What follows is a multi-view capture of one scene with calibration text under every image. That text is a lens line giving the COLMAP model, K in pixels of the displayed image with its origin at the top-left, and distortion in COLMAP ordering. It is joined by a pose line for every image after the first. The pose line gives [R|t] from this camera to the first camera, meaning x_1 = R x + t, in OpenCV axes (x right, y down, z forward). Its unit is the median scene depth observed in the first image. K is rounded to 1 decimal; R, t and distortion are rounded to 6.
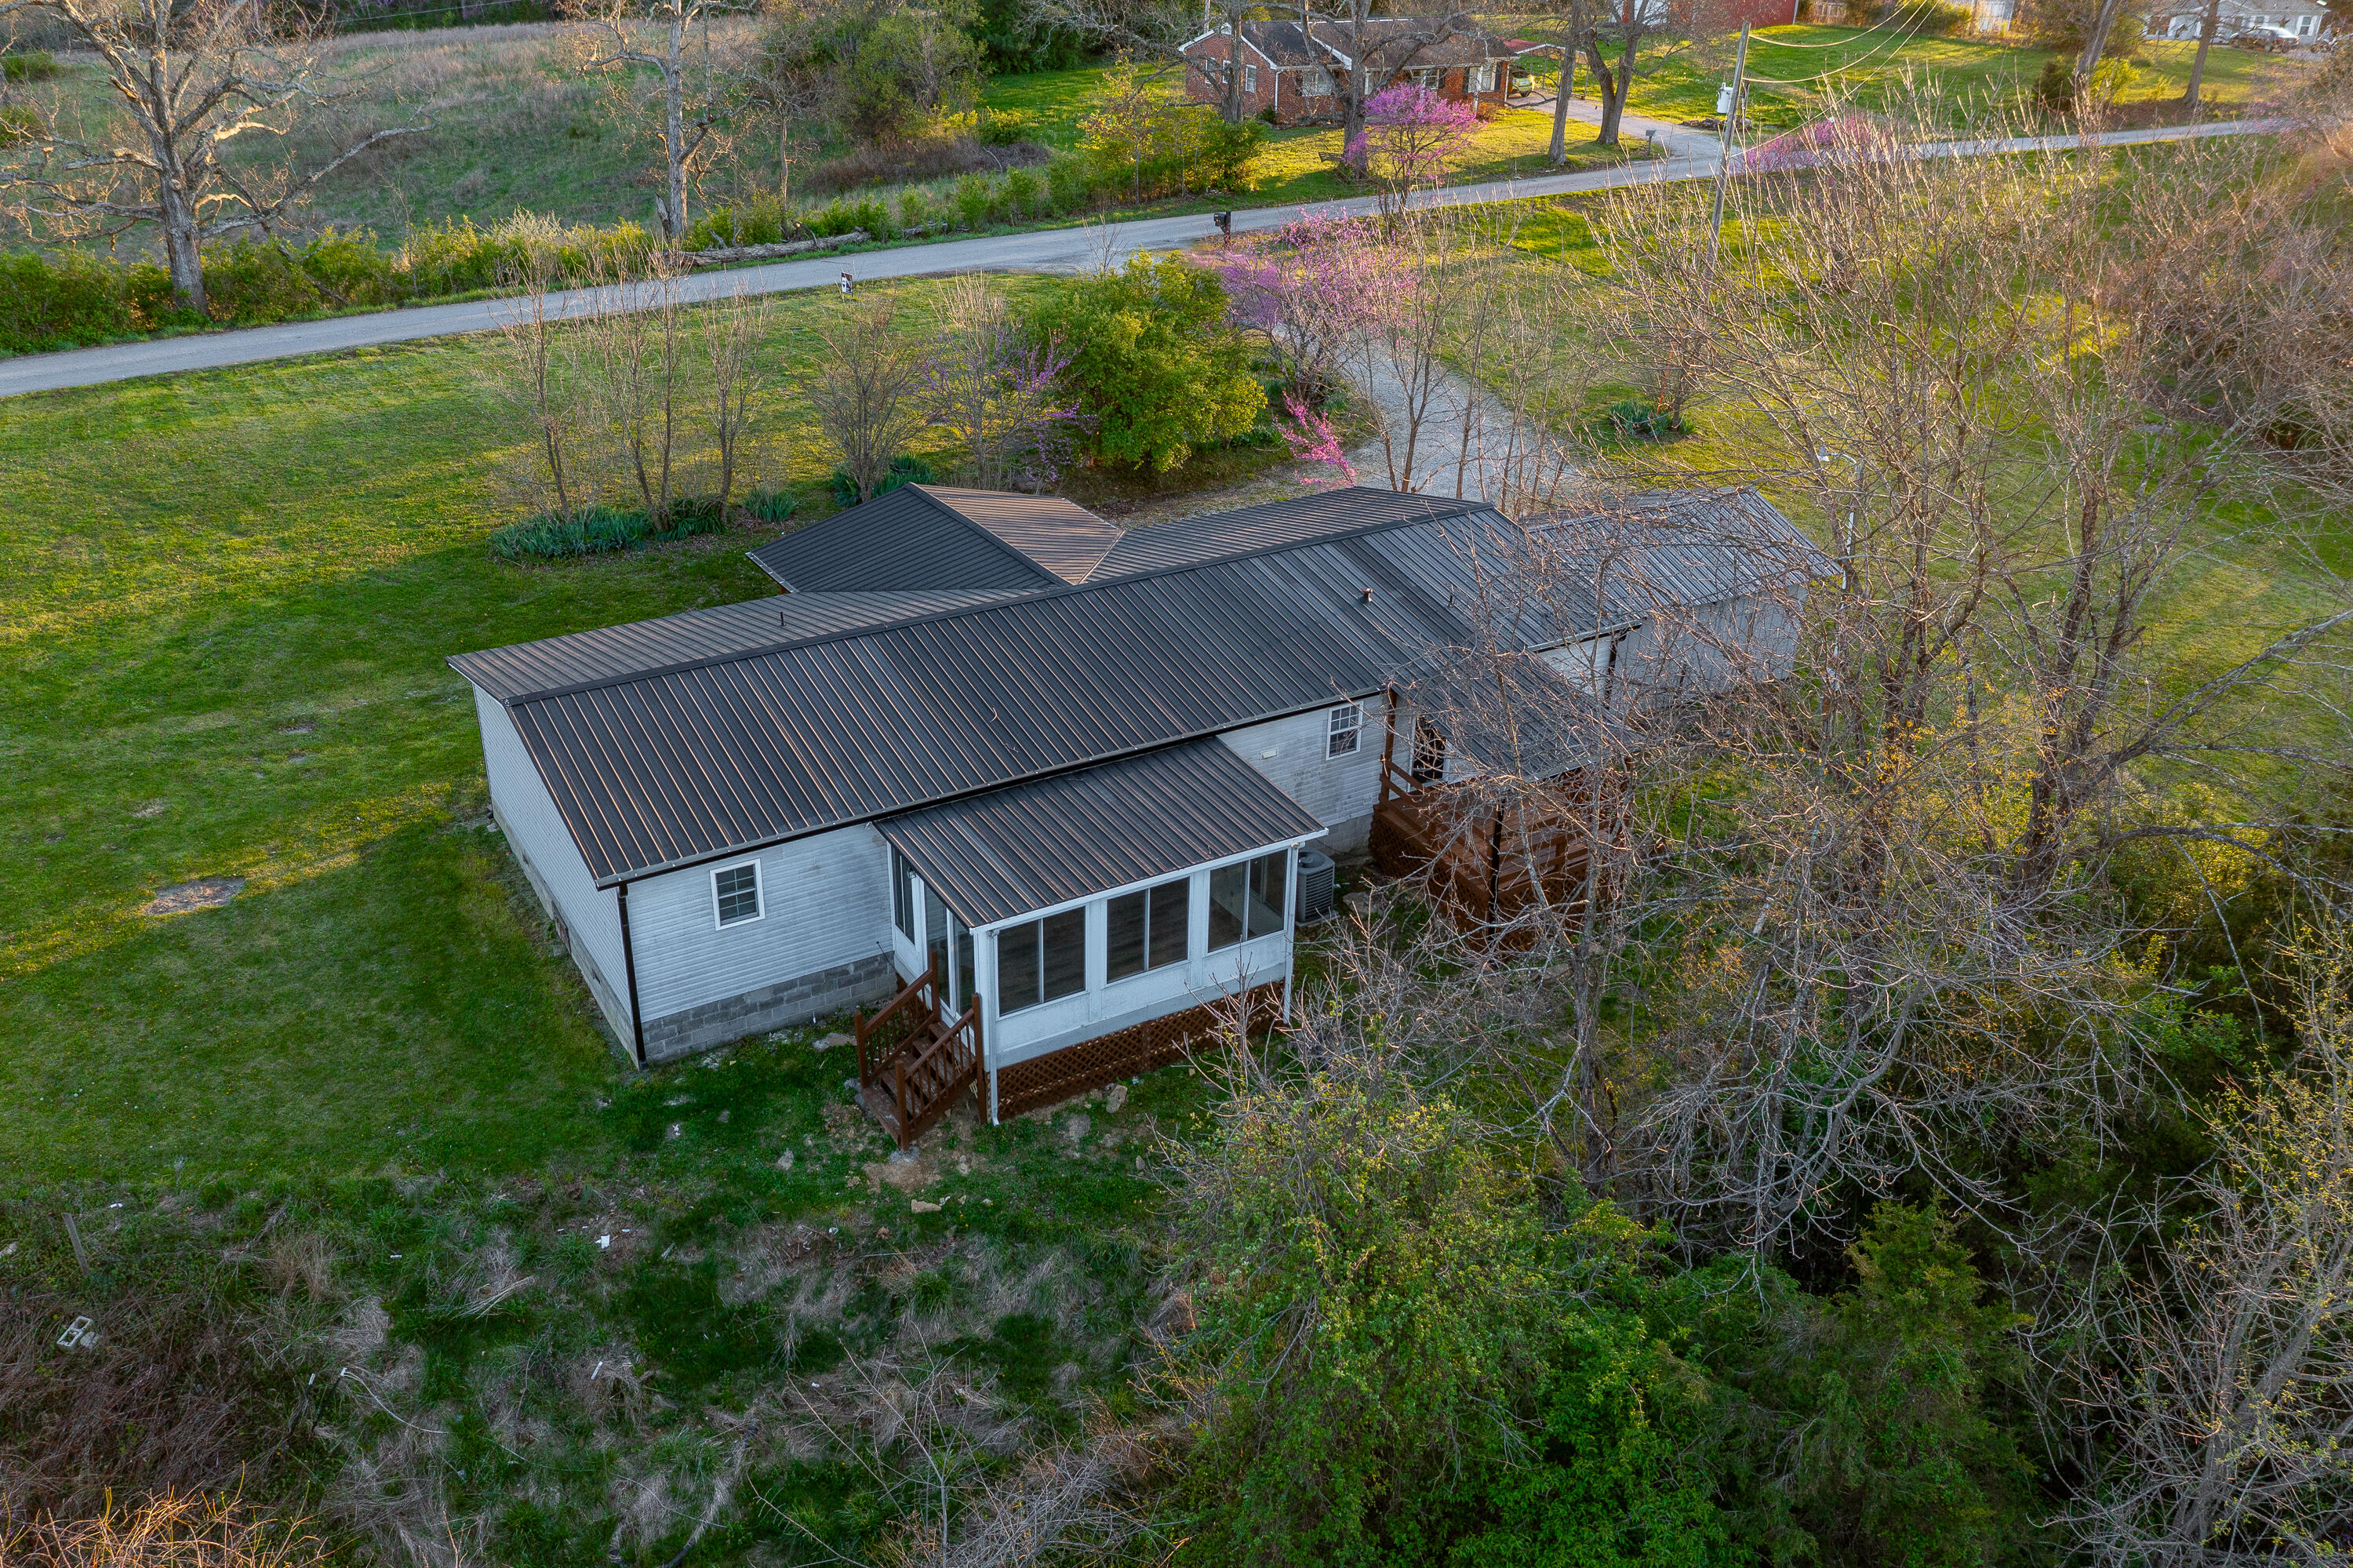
lens RADIAL K [[1855.1, 0, 1168.3], [0, 1855.1, 784.0], [0, 0, 1]] dist [-0.009161, 0.001819]
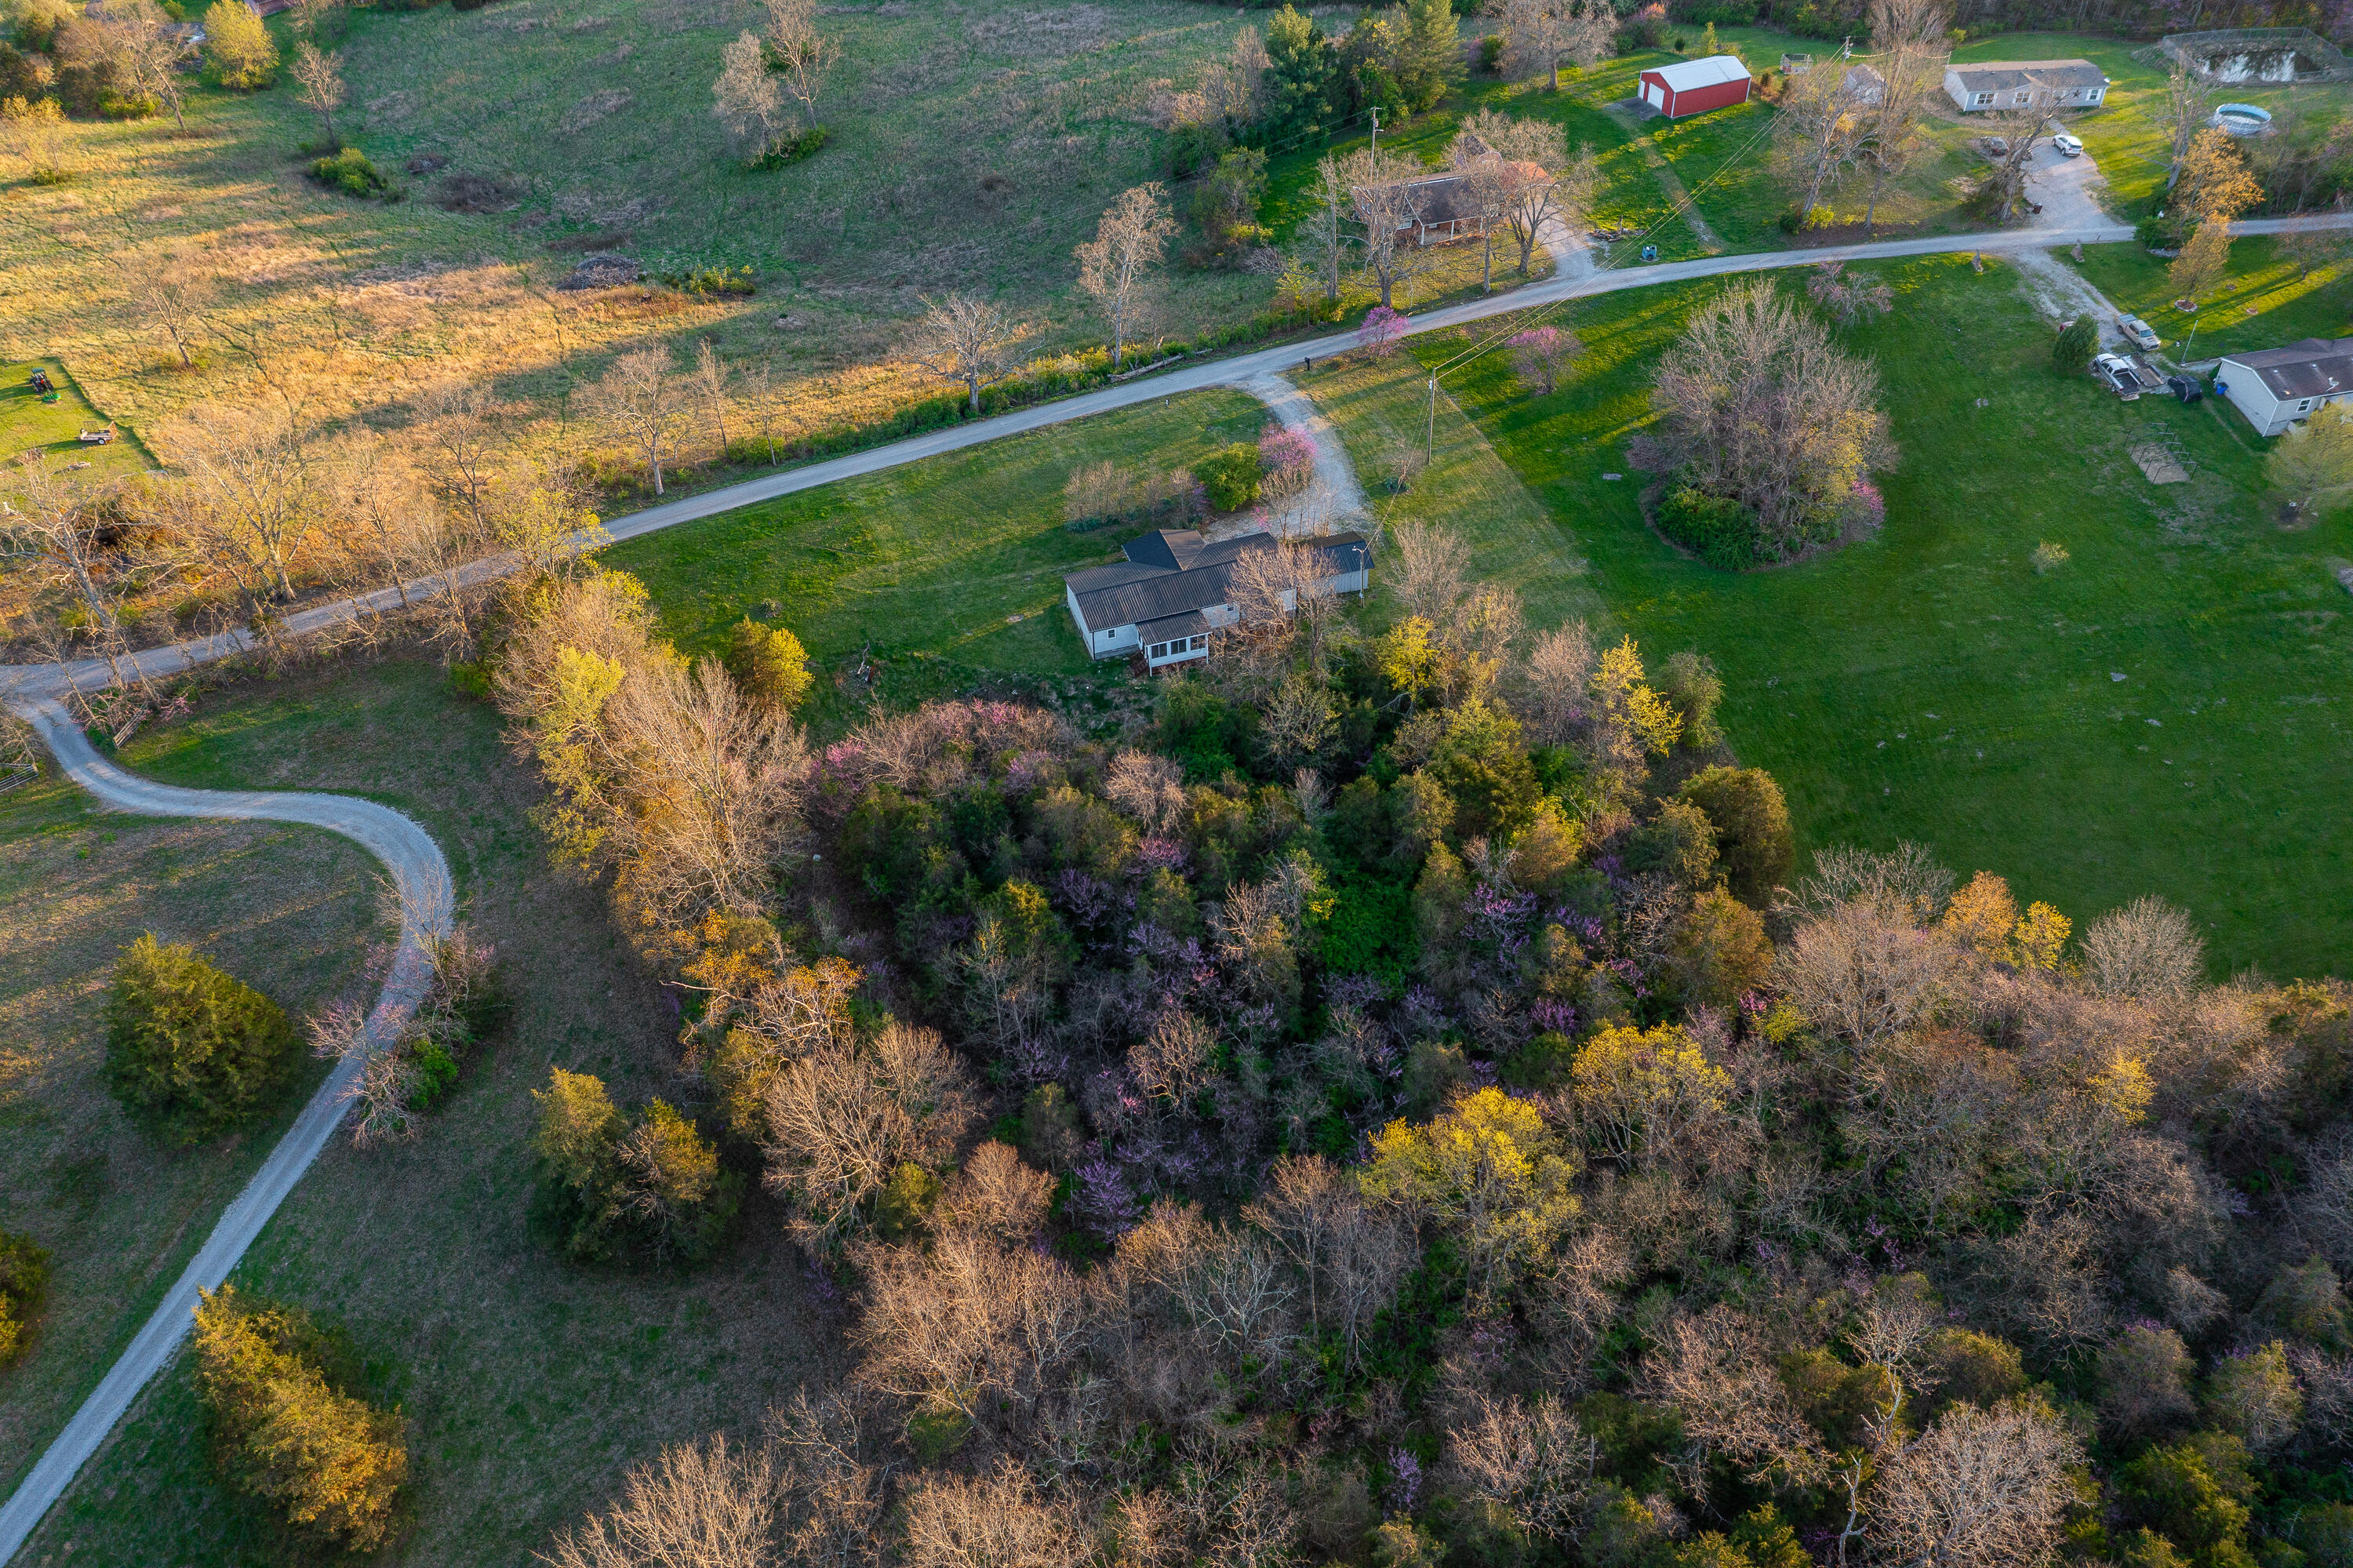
lens RADIAL K [[1855.1, 0, 1180.3], [0, 1855.1, 784.0], [0, 0, 1]] dist [-0.009161, 0.001819]
pose [[0.971794, 0.124005, -0.200597, 1.198732], [-0.068504, 0.962351, 0.263037, -1.025191], [0.225662, -0.241876, 0.943701, -4.542898]]
